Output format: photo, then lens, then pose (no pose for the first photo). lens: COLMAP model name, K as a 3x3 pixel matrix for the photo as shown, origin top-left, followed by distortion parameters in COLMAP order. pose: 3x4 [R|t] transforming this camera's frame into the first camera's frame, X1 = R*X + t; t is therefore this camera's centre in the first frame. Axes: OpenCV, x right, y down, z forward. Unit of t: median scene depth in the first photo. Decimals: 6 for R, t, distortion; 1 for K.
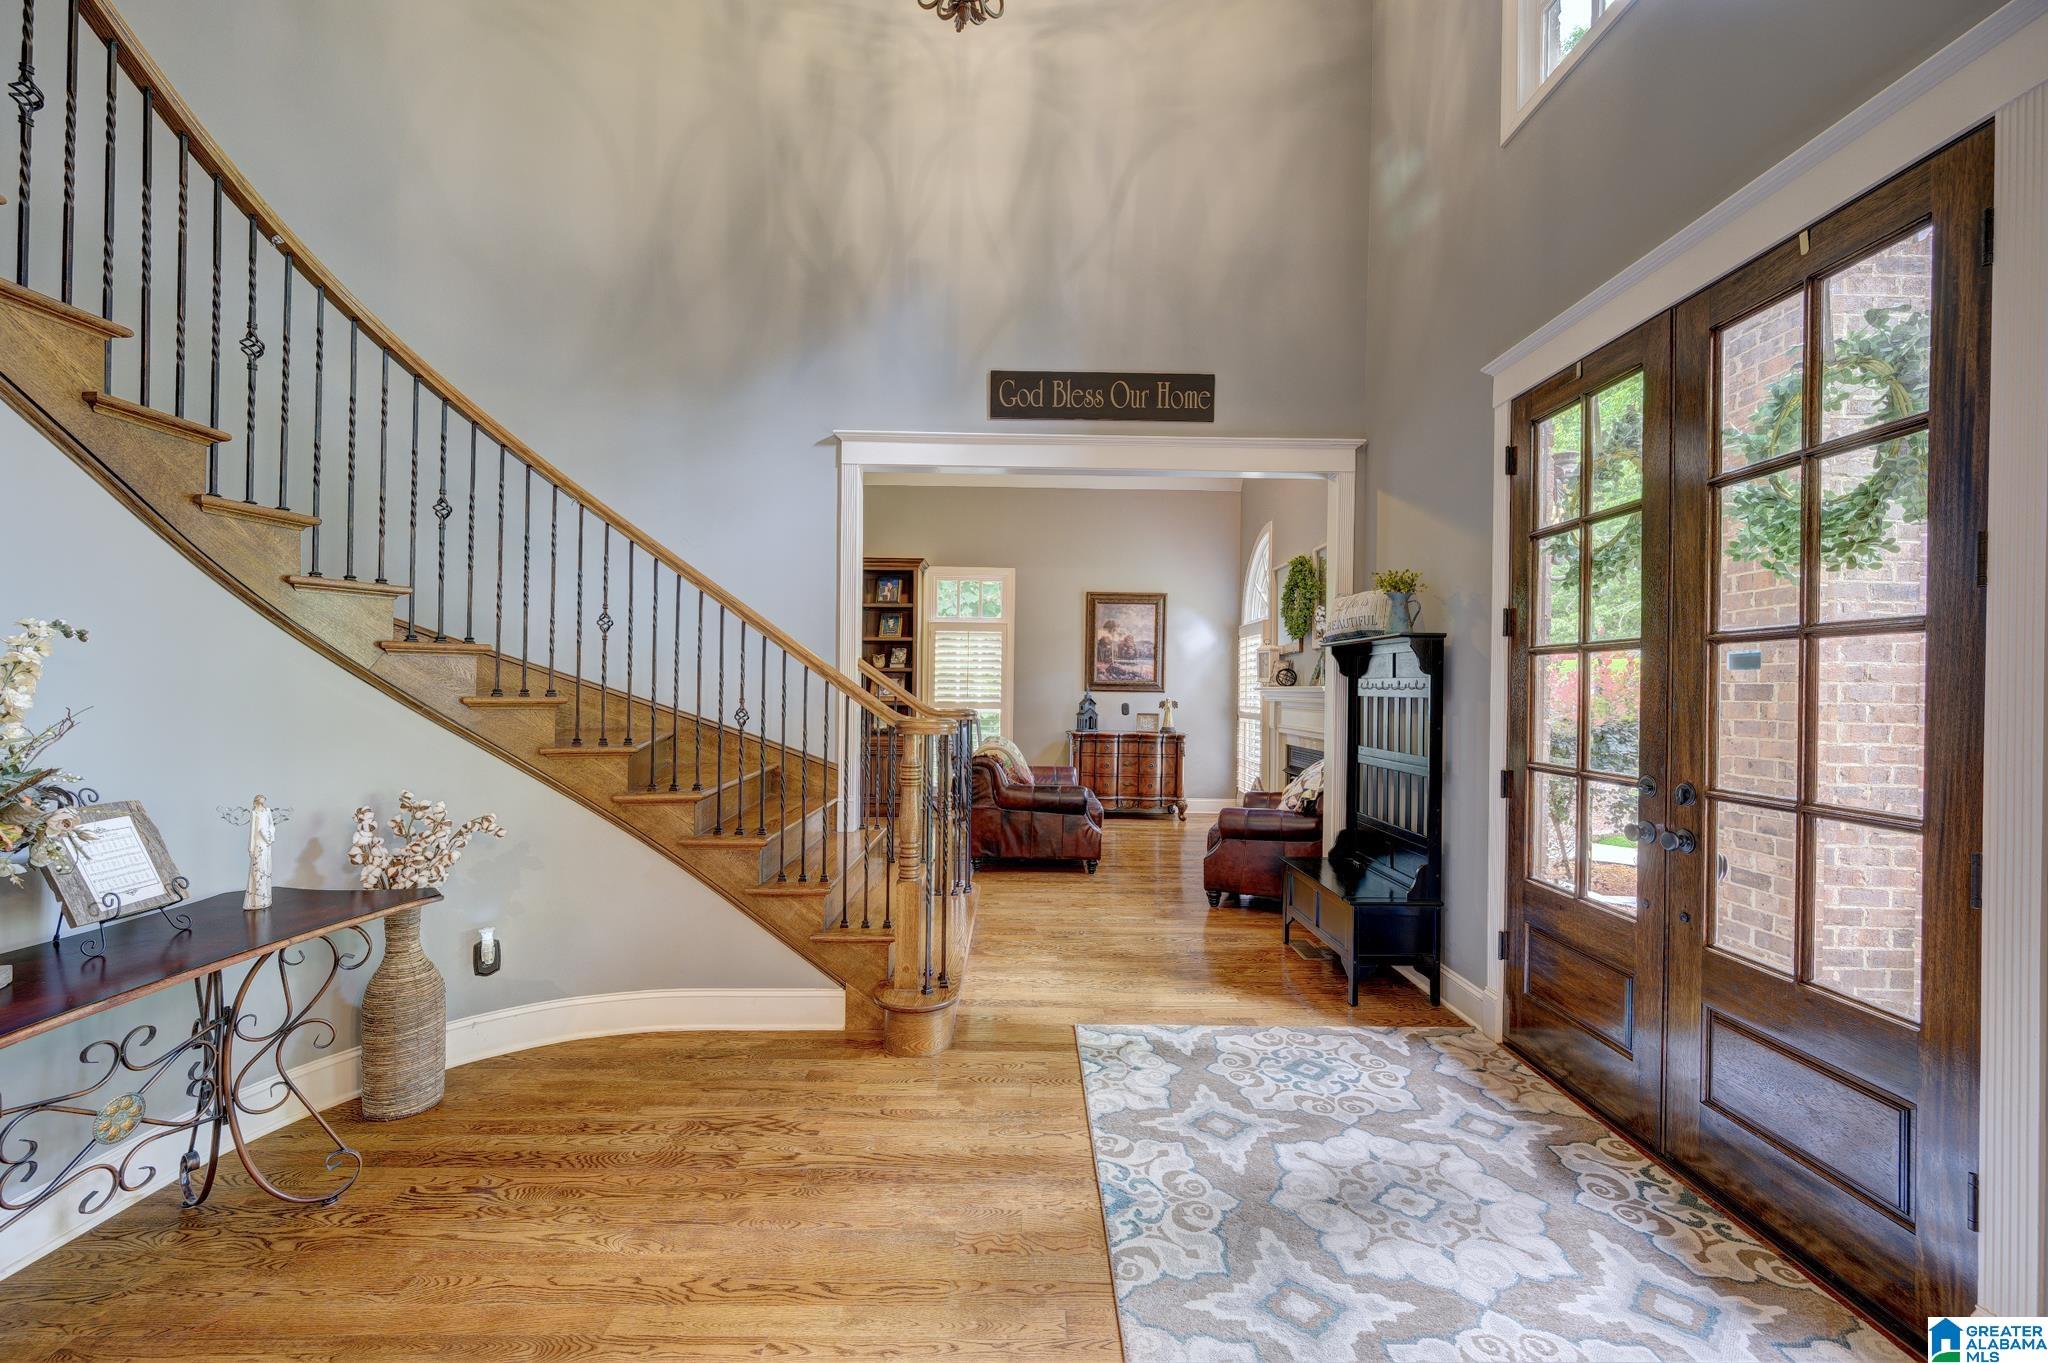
lens RADIAL K [[804.3, 0, 1024.4], [0, 804.3, 690.9], [0, 0, 1]] dist [0.000775, 0.000232]
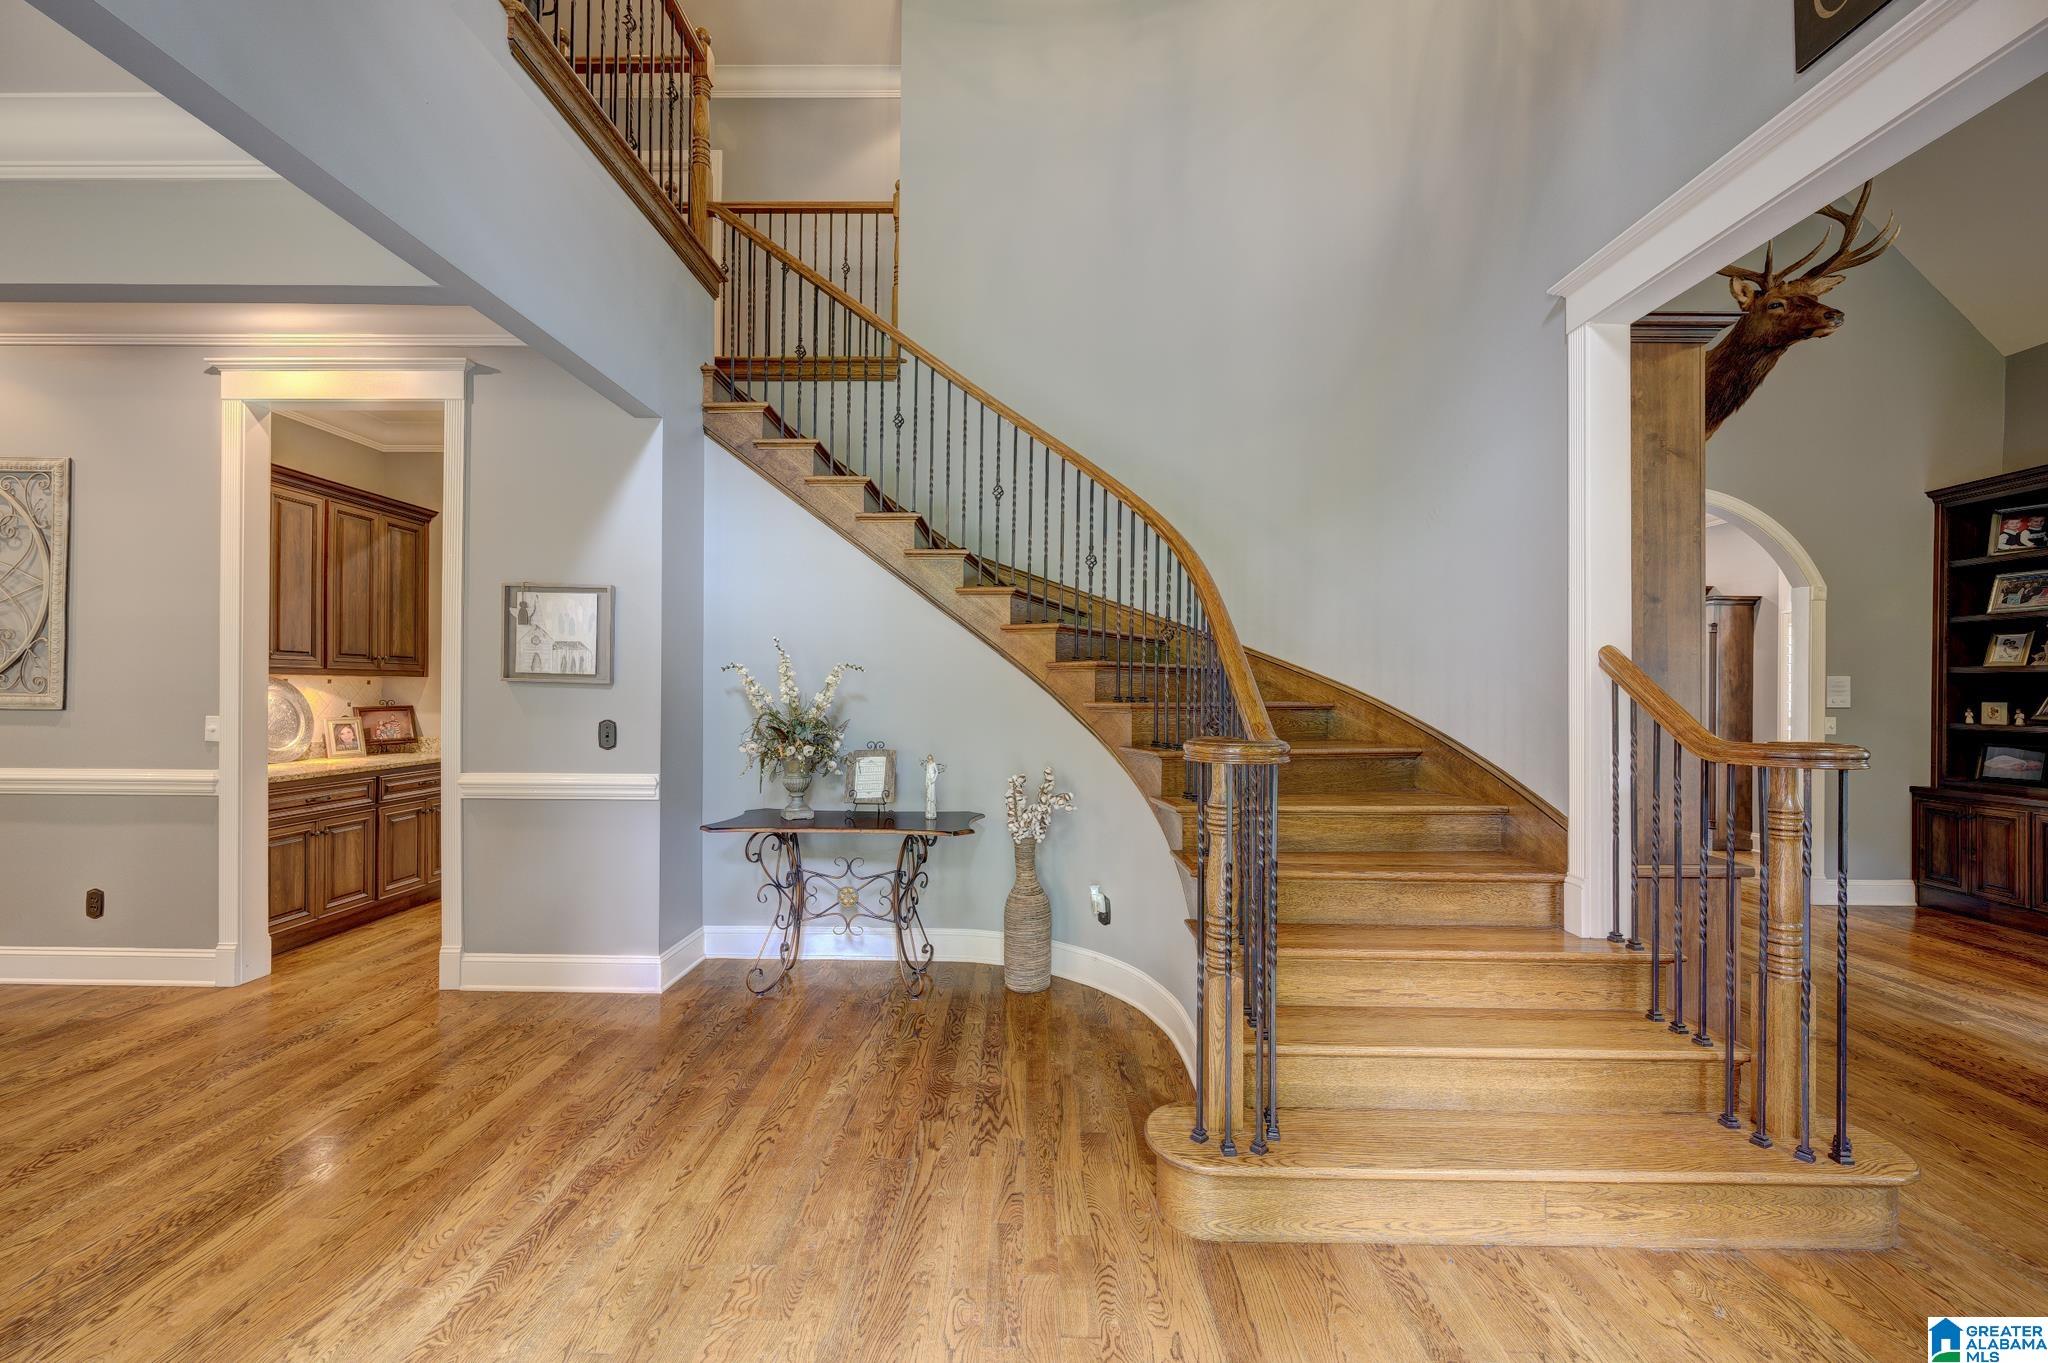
lens RADIAL K [[804.3, 0, 1027.7], [0, 804.3, 682.3], [0, 0, 1]] dist [0.000775, 0.000232]
pose [[-0.001375, -0.015965, -0.999872, 0.756534], [-0.007941, 0.999841, -0.015954, -0.001015], [0.999968, 0.007918, -0.001502, 1.124468]]
